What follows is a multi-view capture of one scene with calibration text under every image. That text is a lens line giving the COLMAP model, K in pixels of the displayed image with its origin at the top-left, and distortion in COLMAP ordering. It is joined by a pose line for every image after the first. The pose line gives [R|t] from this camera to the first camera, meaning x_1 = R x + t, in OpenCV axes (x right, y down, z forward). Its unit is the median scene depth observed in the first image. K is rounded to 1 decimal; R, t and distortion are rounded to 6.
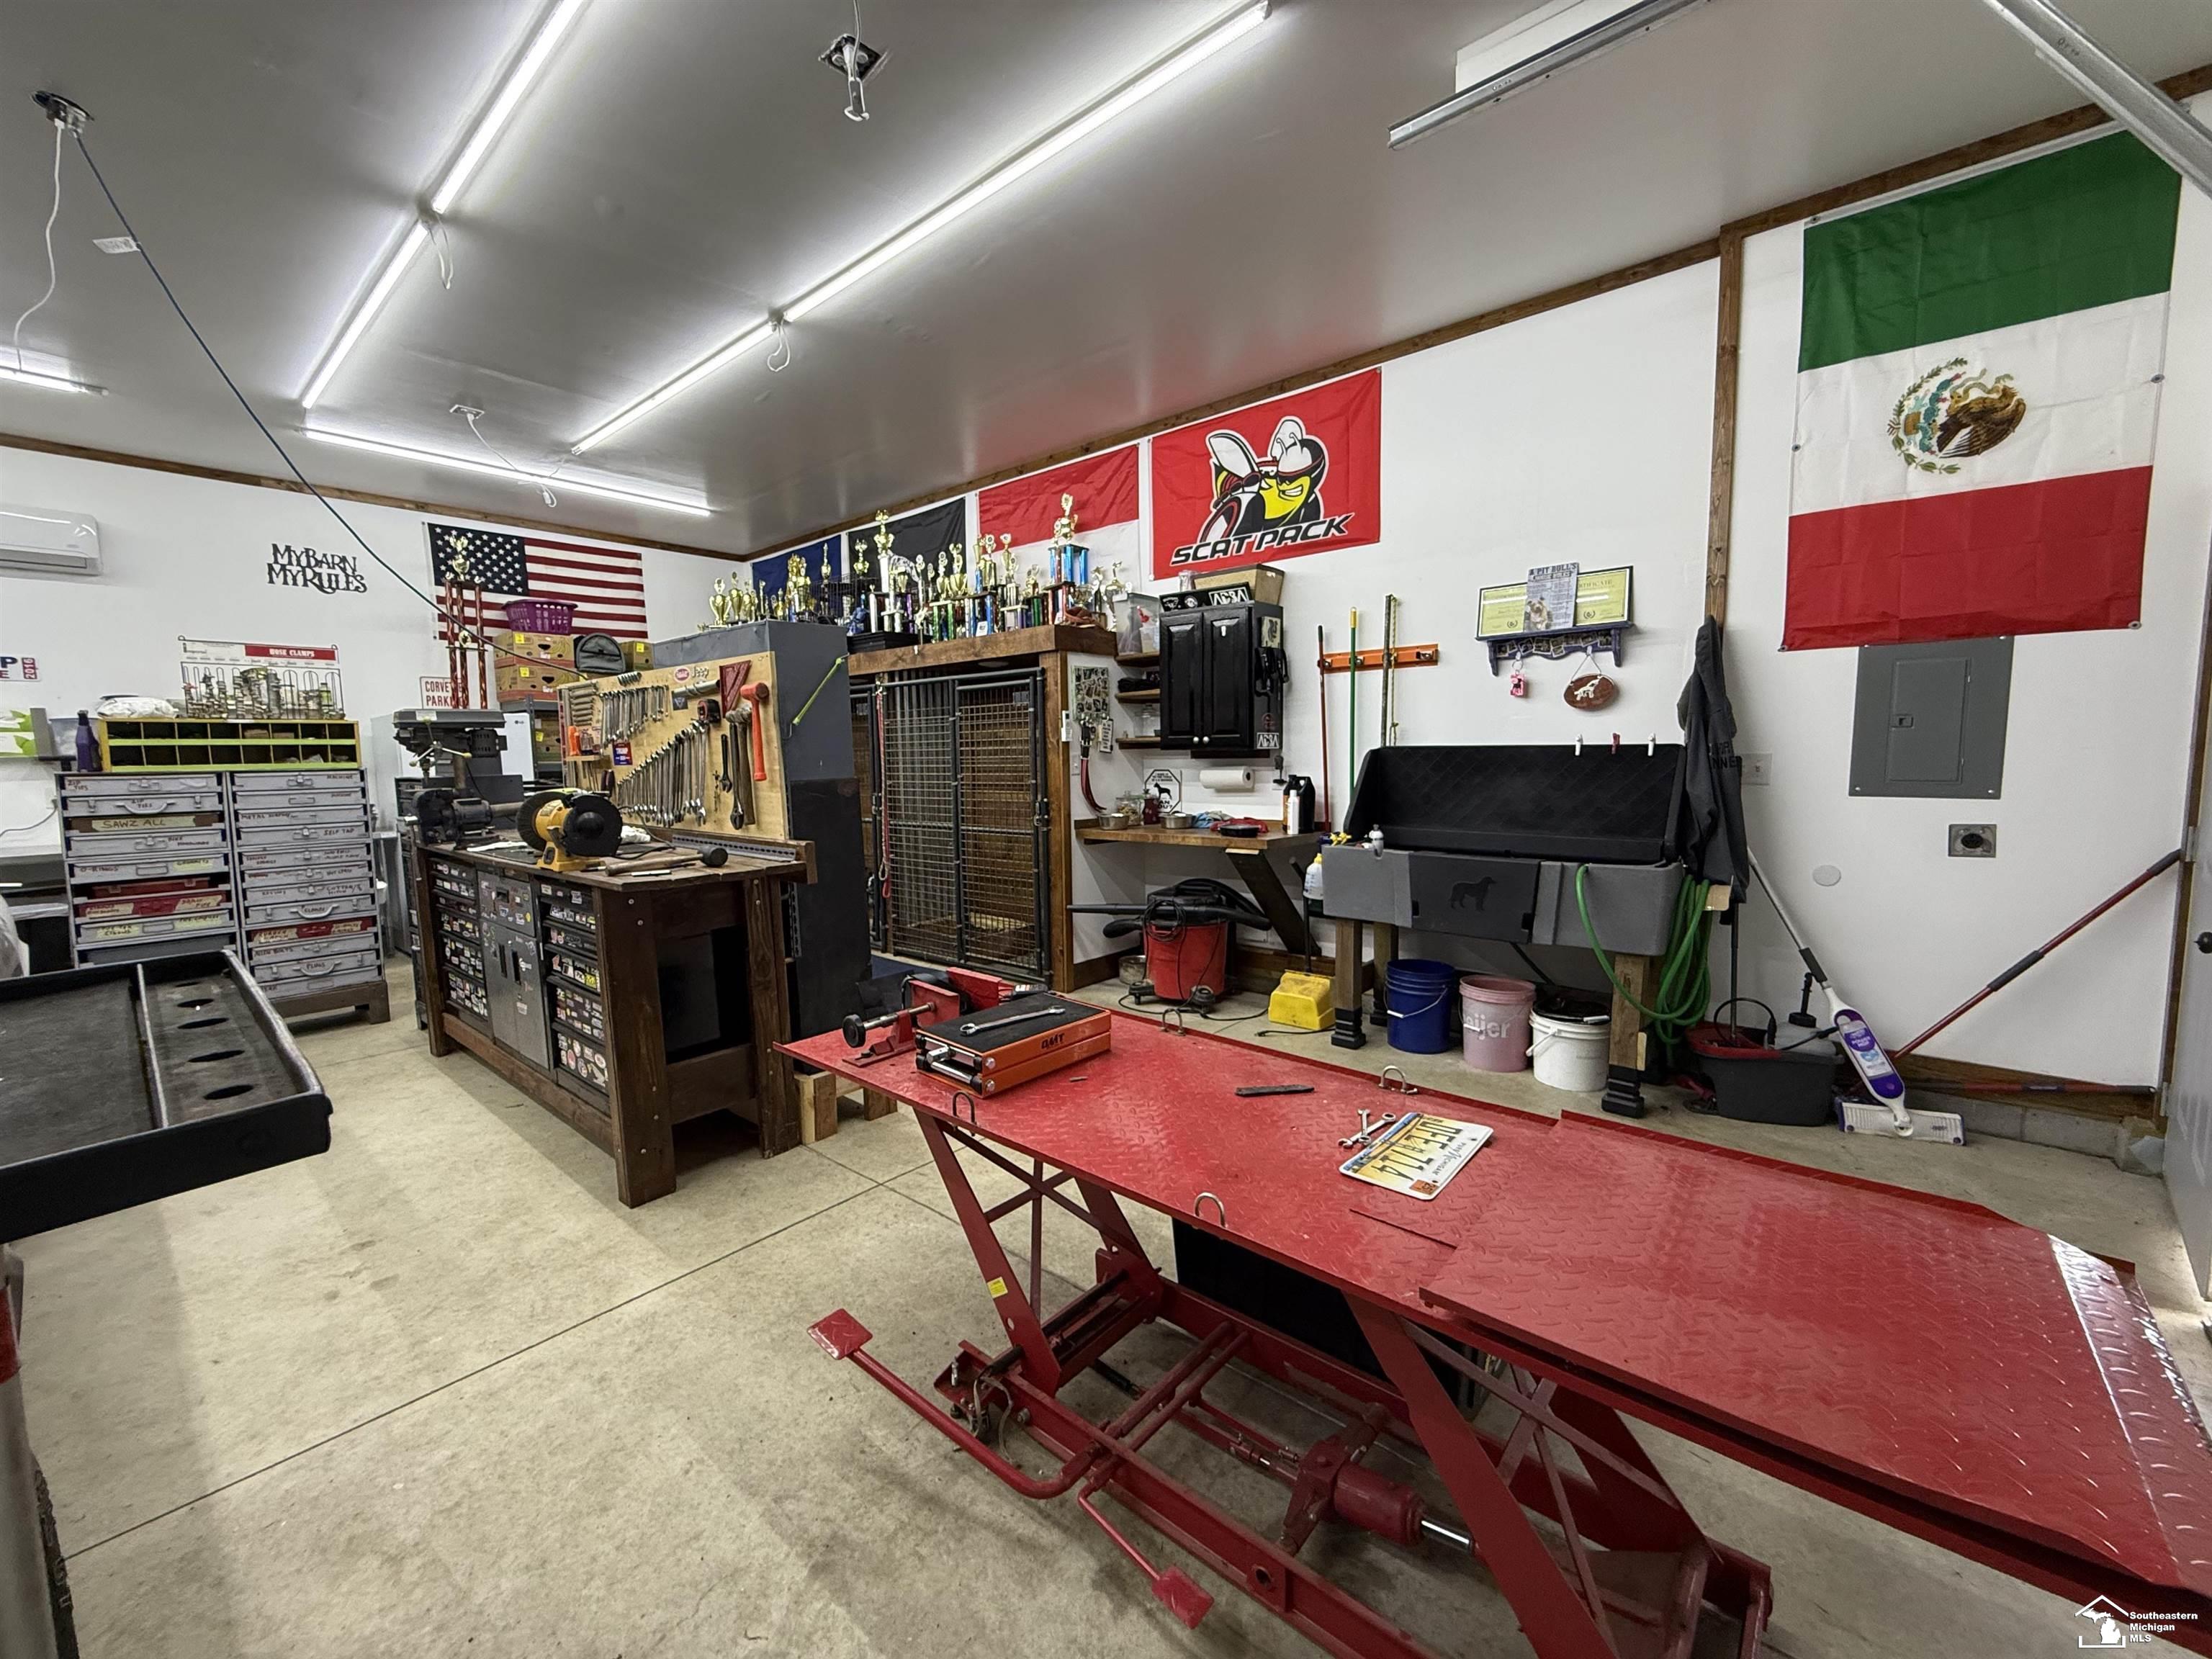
lens RADIAL K [[871.1, 0, 1106.0], [0, 871.1, 829.5], [0, 0, 1]] dist [-0.000112, -0.000073]
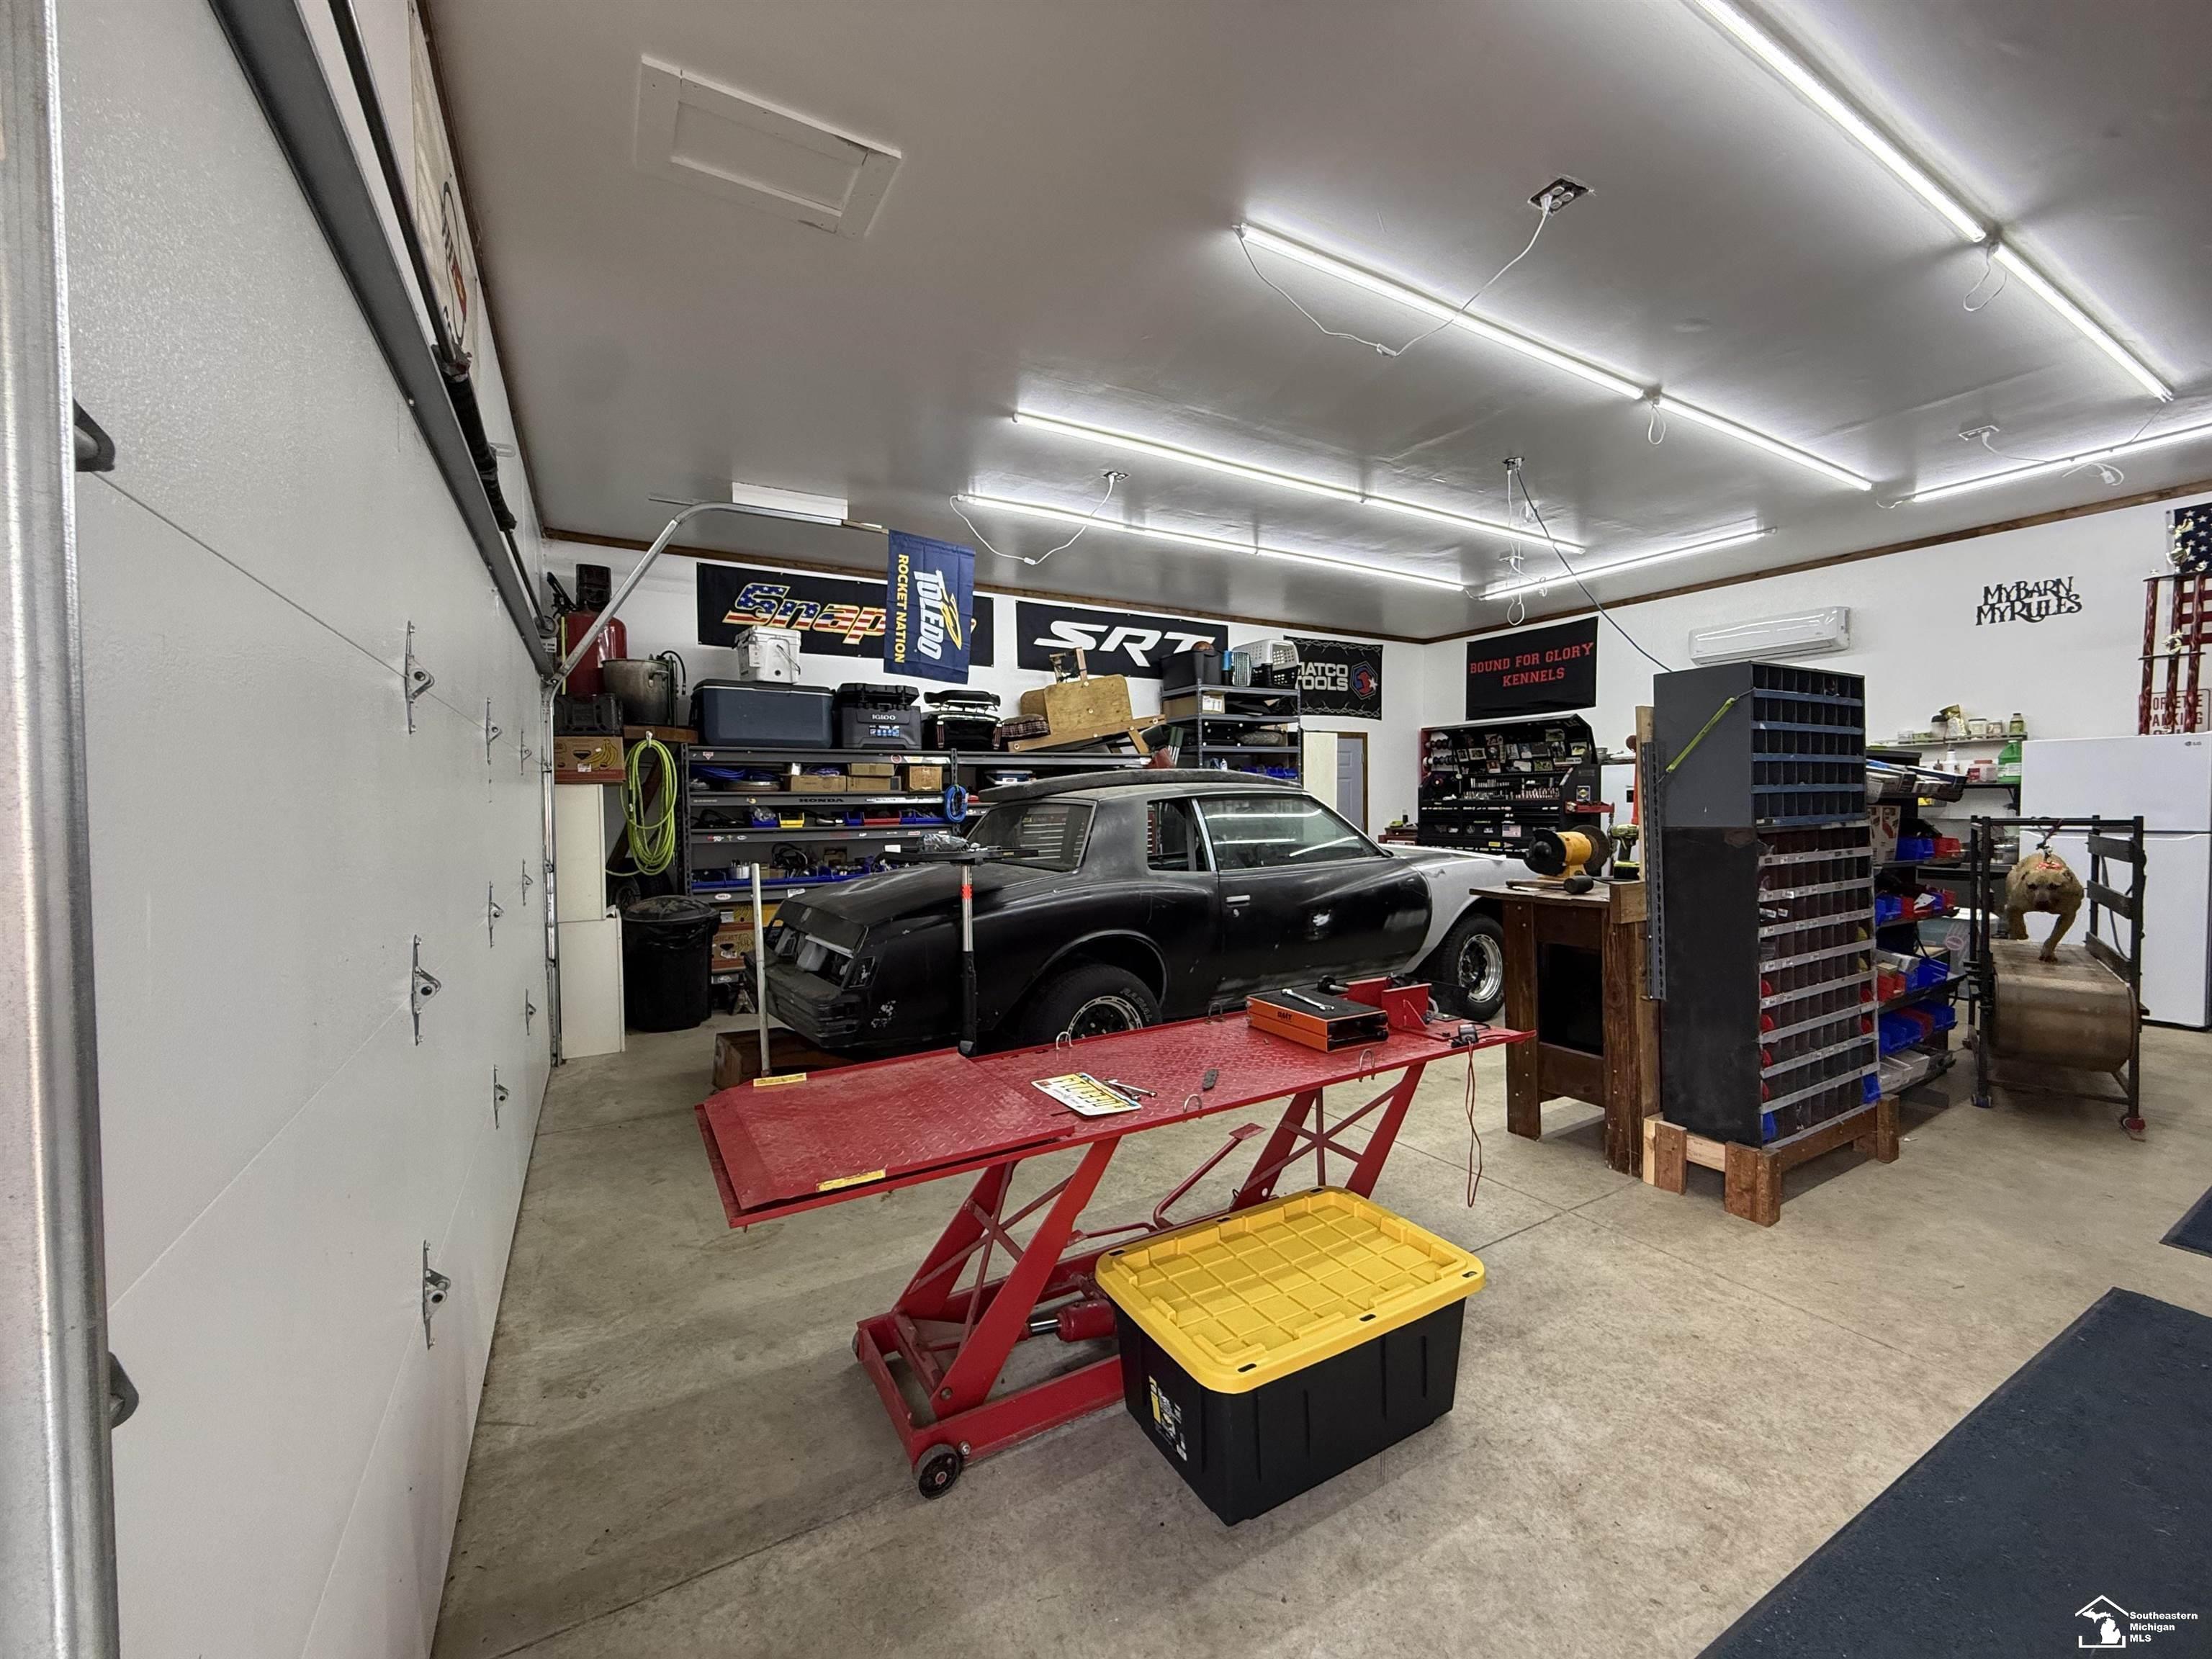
lens RADIAL K [[871.1, 0, 1106.0], [0, 871.1, 829.5], [0, 0, 1]] dist [-0.000112, -0.000073]
pose [[-0.332304, 0.048823, -0.941908, 0.411376], [-0.063461, 0.995239, 0.073976, -0.043213], [0.941035, 0.084357, -0.327623, 0.357924]]
